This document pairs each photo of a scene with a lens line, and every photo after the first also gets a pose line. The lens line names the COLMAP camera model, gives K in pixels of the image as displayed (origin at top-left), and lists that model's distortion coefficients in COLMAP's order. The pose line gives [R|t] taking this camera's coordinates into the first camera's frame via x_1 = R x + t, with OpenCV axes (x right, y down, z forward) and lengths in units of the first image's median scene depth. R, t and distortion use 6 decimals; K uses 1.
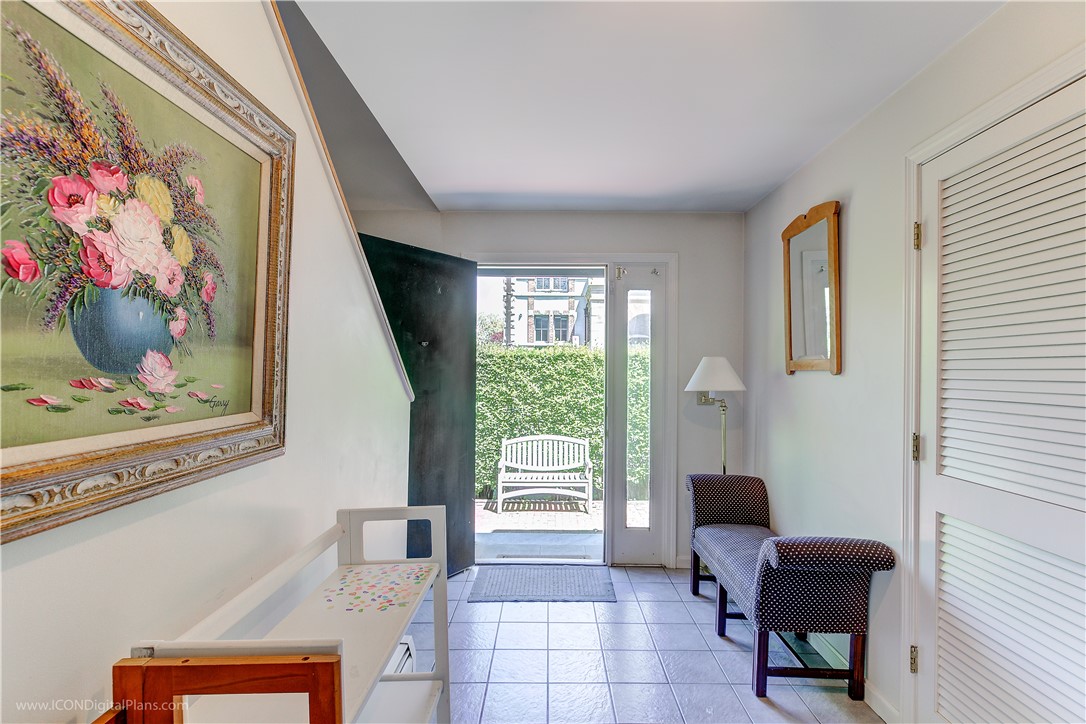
lens RADIAL K [[523.6, 0, 545.4], [0, 523.6, 361.8], [0, 0, 1]] dist [0.000836, -0.000020]
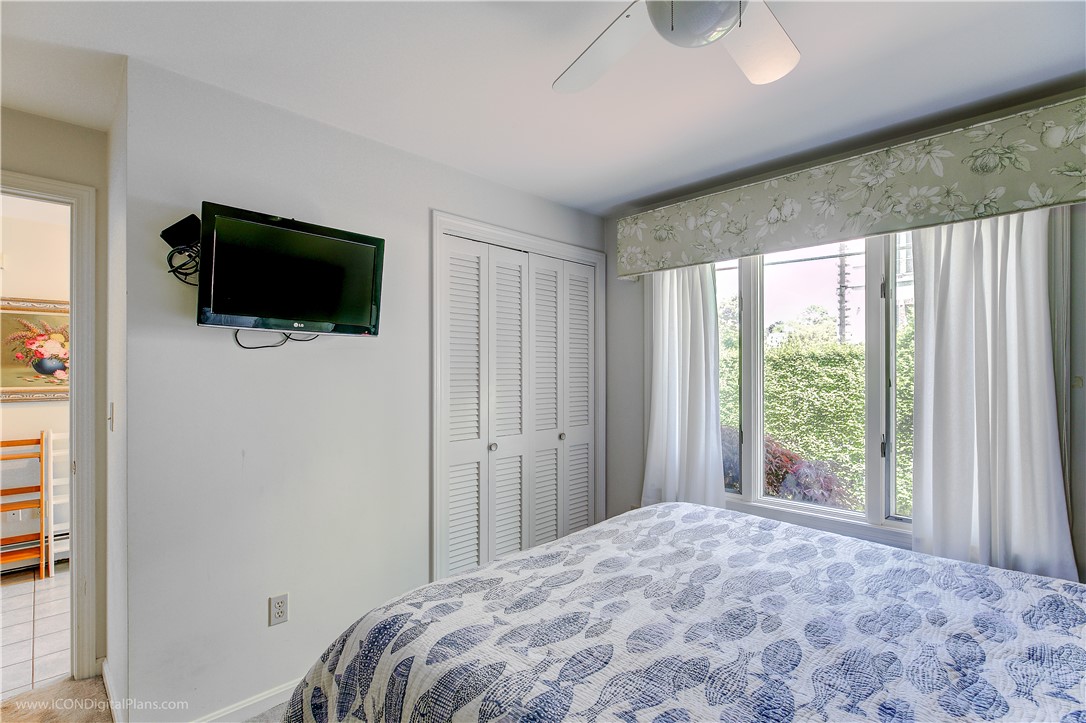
lens RADIAL K [[511.6, 0, 546.8], [0, 511.6, 362.6], [0, 0, 1]] dist [-0.003835, 0.001580]
pose [[0.706781, -0.015264, -0.707268, 5.669019], [0.013860, 0.999874, -0.007727, 0.008701], [0.707297, -0.004341, 0.706903, 0.865672]]
